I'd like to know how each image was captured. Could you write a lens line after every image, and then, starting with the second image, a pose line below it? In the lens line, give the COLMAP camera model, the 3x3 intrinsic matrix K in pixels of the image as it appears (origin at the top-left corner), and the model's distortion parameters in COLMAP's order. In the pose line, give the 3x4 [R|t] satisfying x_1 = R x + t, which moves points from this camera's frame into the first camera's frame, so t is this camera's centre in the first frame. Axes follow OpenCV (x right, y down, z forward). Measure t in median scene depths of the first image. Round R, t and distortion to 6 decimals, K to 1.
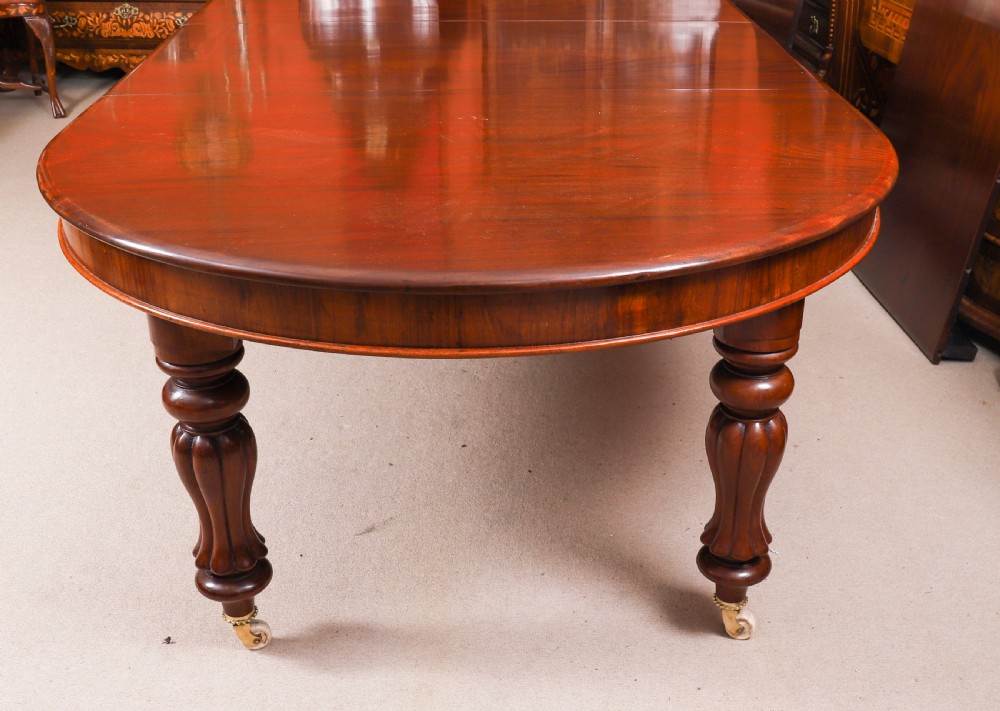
lens RADIAL K [[1169.6, 0, 566.9], [0, 1169.6, 411.3], [0, 0, 1]] dist [-0.091977, 0.000000]
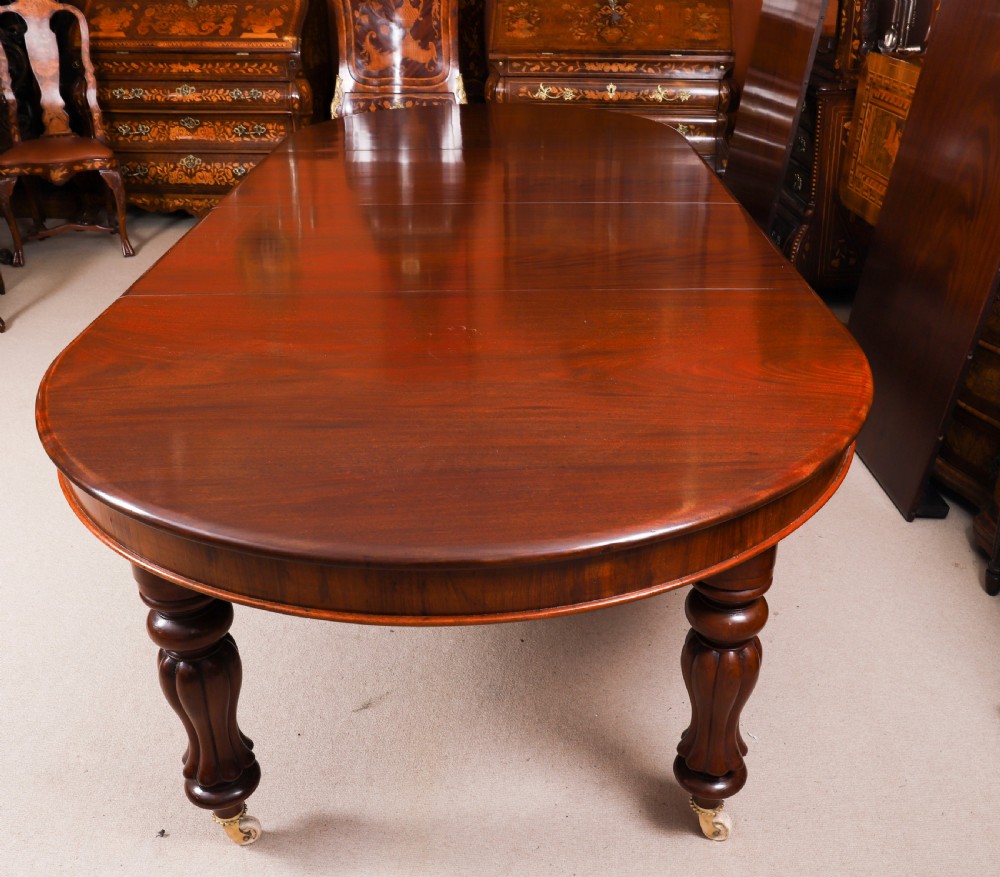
lens RADIAL K [[1000.5, 0, 558.2], [0, 1000.5, 406.4], [0, 0, 1]] dist [-0.080121, 0.000000]
pose [[0.999449, 0.007202, -0.032386, 0.036313], [-0.009043, 0.998330, -0.057062, -0.139246], [0.031921, 0.057323, 0.997845, 0.115856]]
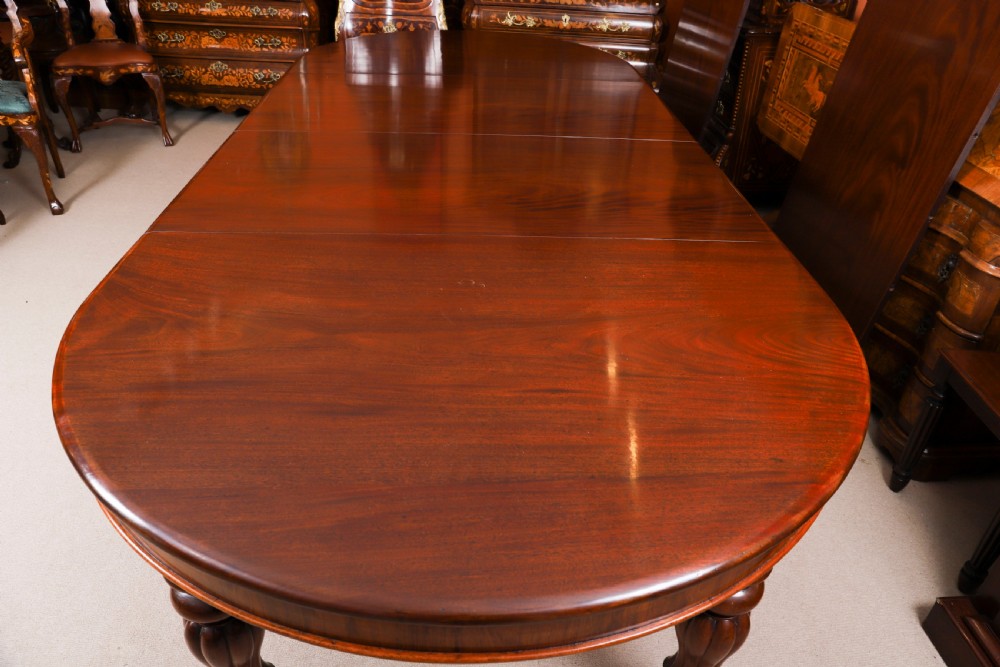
lens RADIAL K [[711.3, 0, 506.9], [0, 711.3, 330.4], [0, 0, 1]] dist [-0.086293, 0.053428]
pose [[0.999210, 0.039225, -0.006365, -0.043105], [-0.038660, 0.996610, 0.072618, -0.271228], [0.009192, -0.072315, 0.997339, 0.341184]]
